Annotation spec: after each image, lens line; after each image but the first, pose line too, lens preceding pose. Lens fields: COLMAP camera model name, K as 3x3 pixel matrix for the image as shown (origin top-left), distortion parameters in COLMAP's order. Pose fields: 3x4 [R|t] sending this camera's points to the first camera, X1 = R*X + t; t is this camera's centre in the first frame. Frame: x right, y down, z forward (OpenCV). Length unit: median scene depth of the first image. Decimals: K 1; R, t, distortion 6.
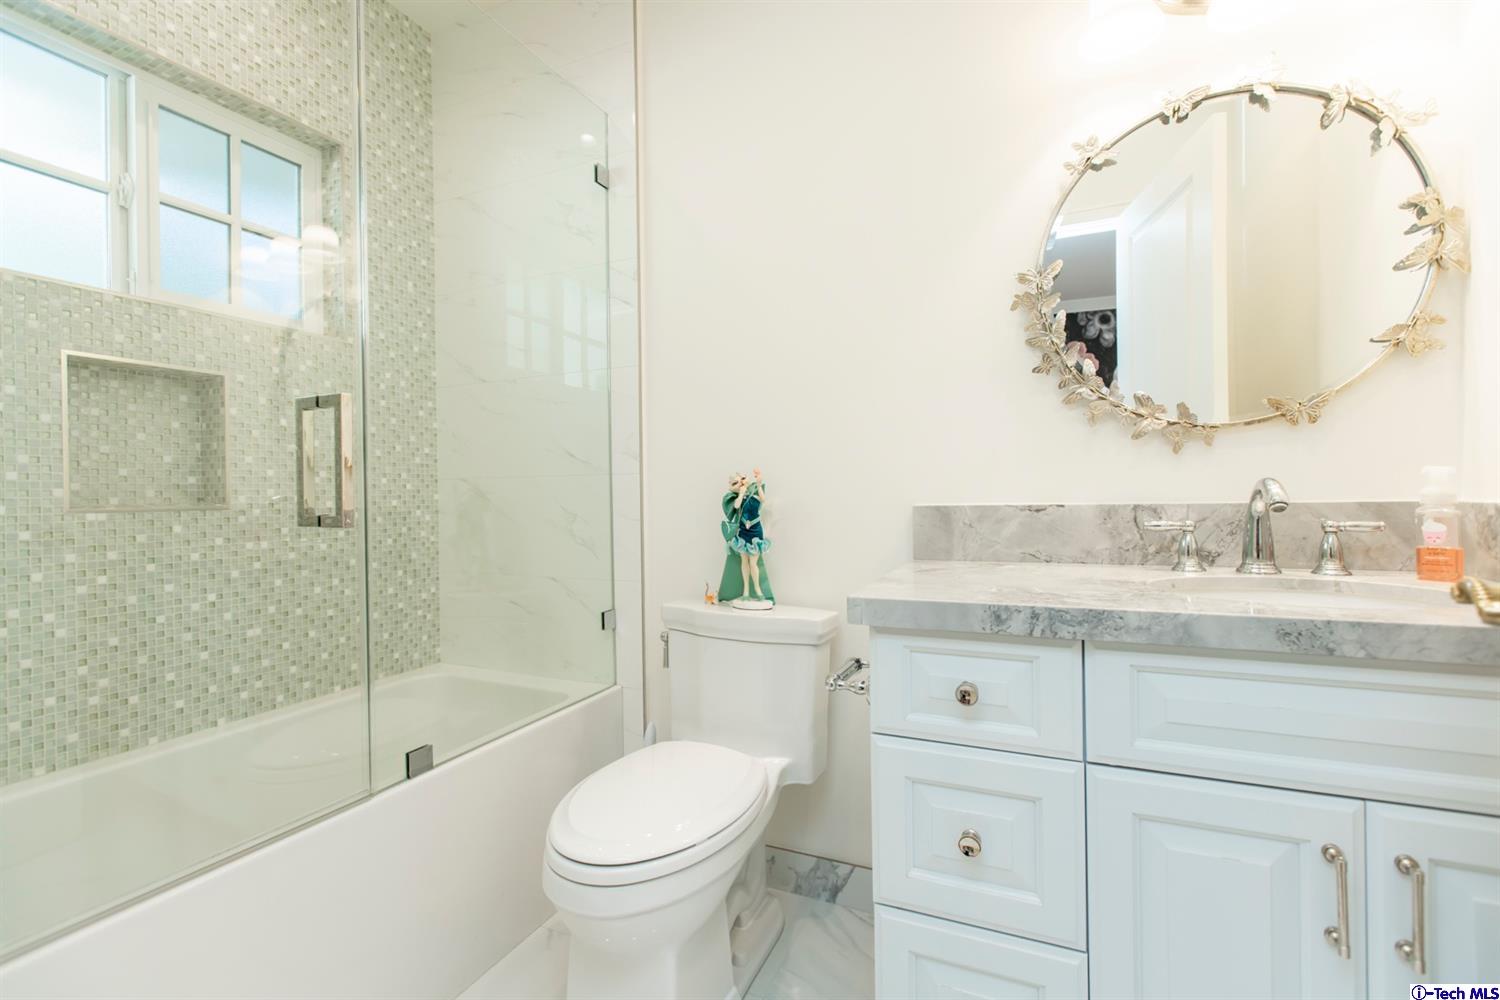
lens RADIAL K [[668.8, 0, 752.2], [0, 668.8, 502.4], [0, 0, 1]] dist [0.000679, -0.000671]
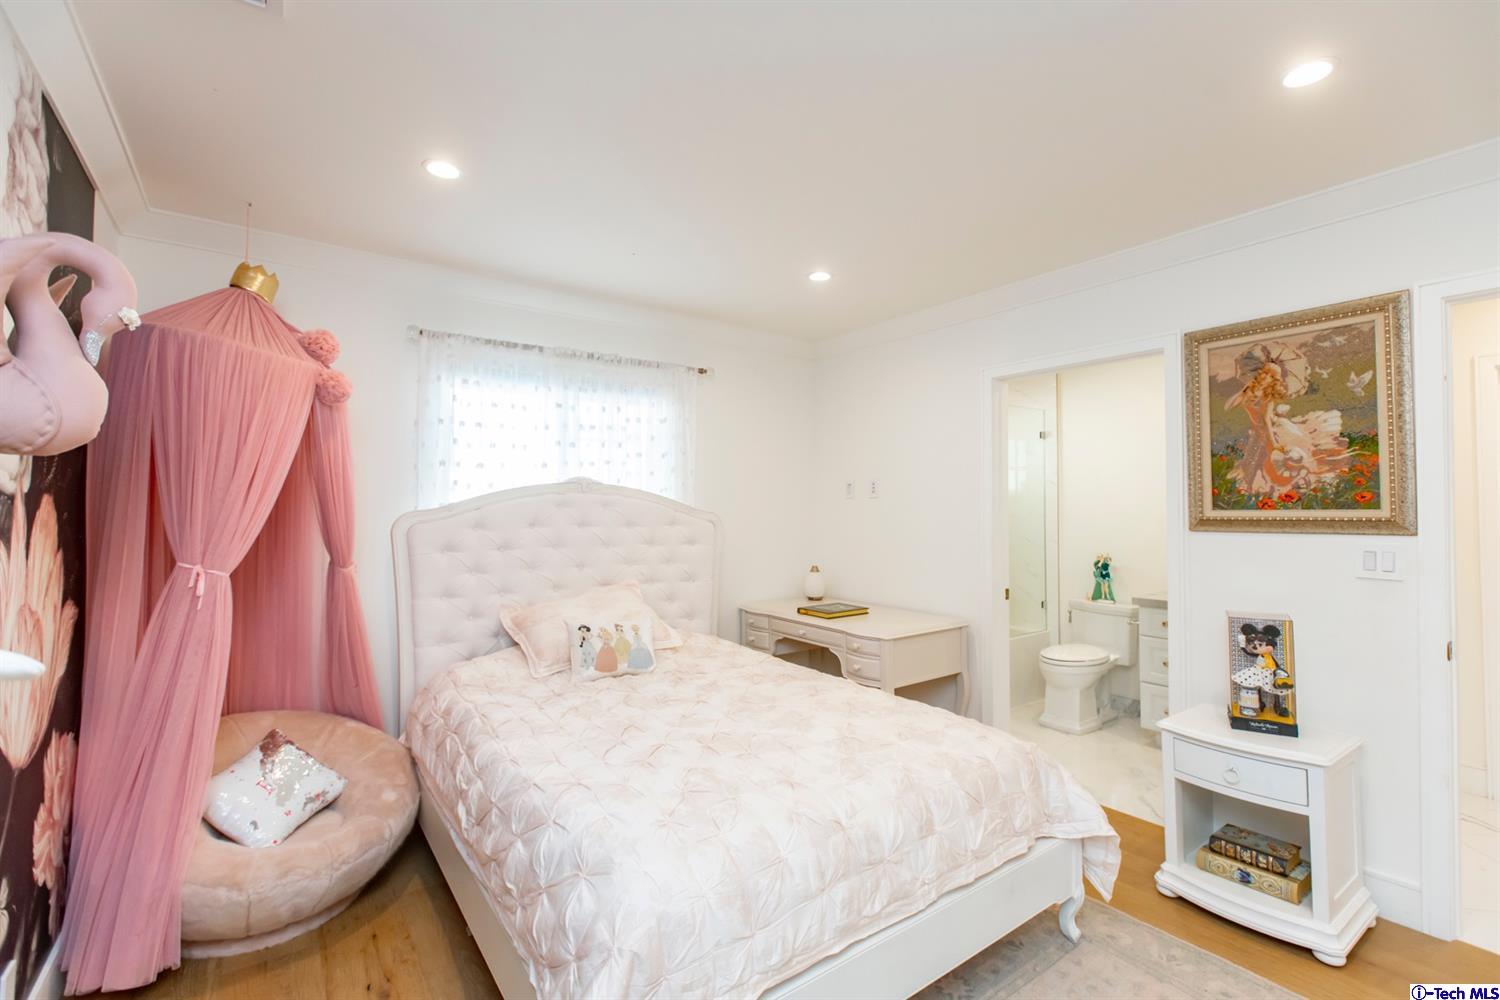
lens RADIAL K [[668.8, 0, 756.1], [0, 668.8, 500.0], [0, 0, 1]] dist [0.000679, -0.000671]
pose [[0.873819, 0.003714, -0.486237, 0.080030], [-0.010475, 0.999883, -0.011187, -0.219917], [0.486138, 0.014869, 0.873755, -2.108967]]
